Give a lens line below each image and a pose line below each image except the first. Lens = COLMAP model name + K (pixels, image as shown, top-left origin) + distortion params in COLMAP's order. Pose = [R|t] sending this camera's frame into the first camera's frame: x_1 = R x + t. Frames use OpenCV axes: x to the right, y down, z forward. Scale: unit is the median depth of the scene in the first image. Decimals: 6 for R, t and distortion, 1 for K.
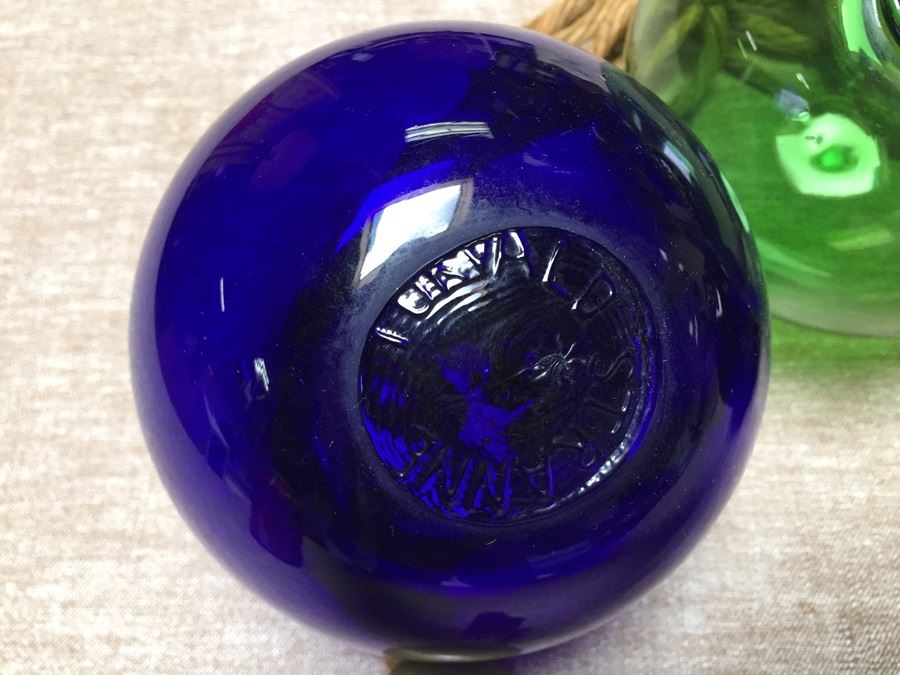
lens RADIAL K [[798.6, 0, 450.0], [0, 798.6, 299.0], [0, 0, 1]] dist [0.096718, -0.185582]
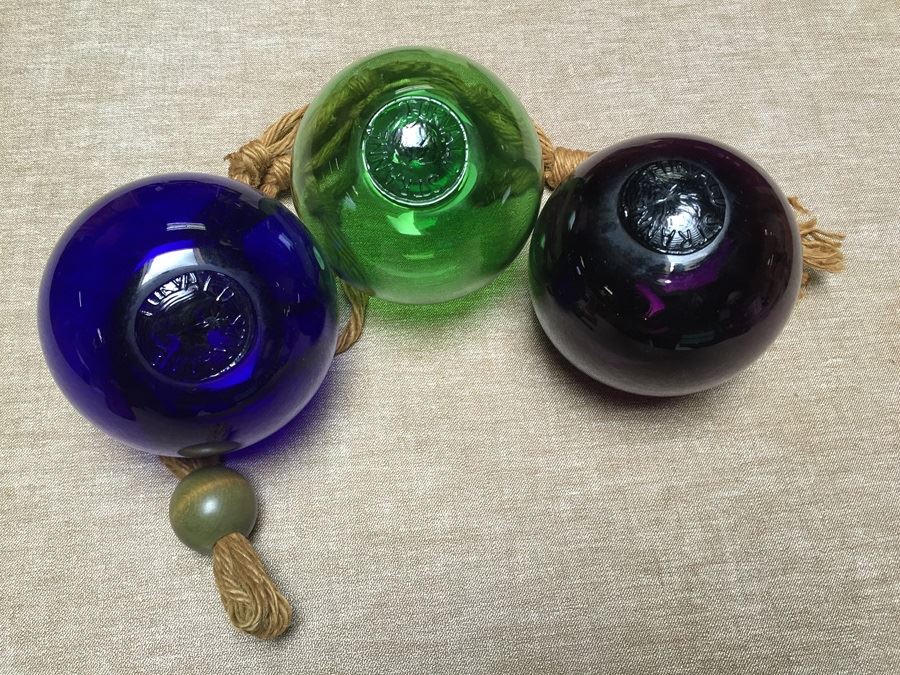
lens RADIAL K [[773.3, 0, 449.2], [0, 773.3, 312.3], [0, 0, 1]] dist [0.094278, -0.167819]
pose [[0.987990, -0.047251, 0.147115, 0.273965], [0.041458, 0.998249, 0.042197, -0.013159], [-0.148851, -0.035591, 0.988219, -0.874793]]
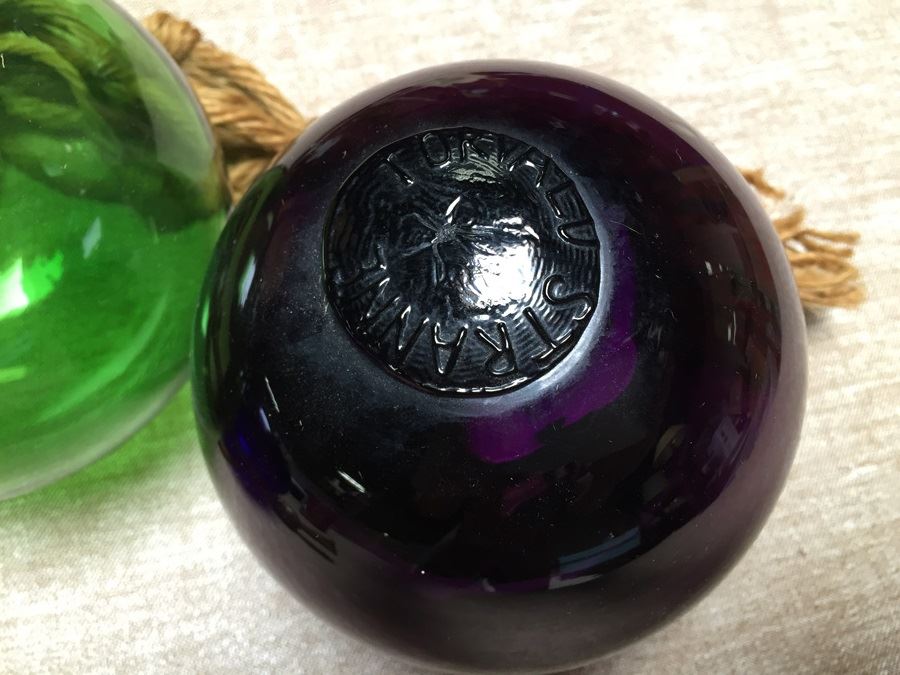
lens RADIAL K [[782.4, 0, 453.2], [0, 782.4, 312.8], [0, 0, 1]] dist [0.098222, -0.172998]
pose [[0.965160, -0.164140, 0.203773, 0.801115], [0.151424, 0.985496, 0.076607, -0.138218], [-0.213392, -0.043082, 0.976016, 0.005178]]
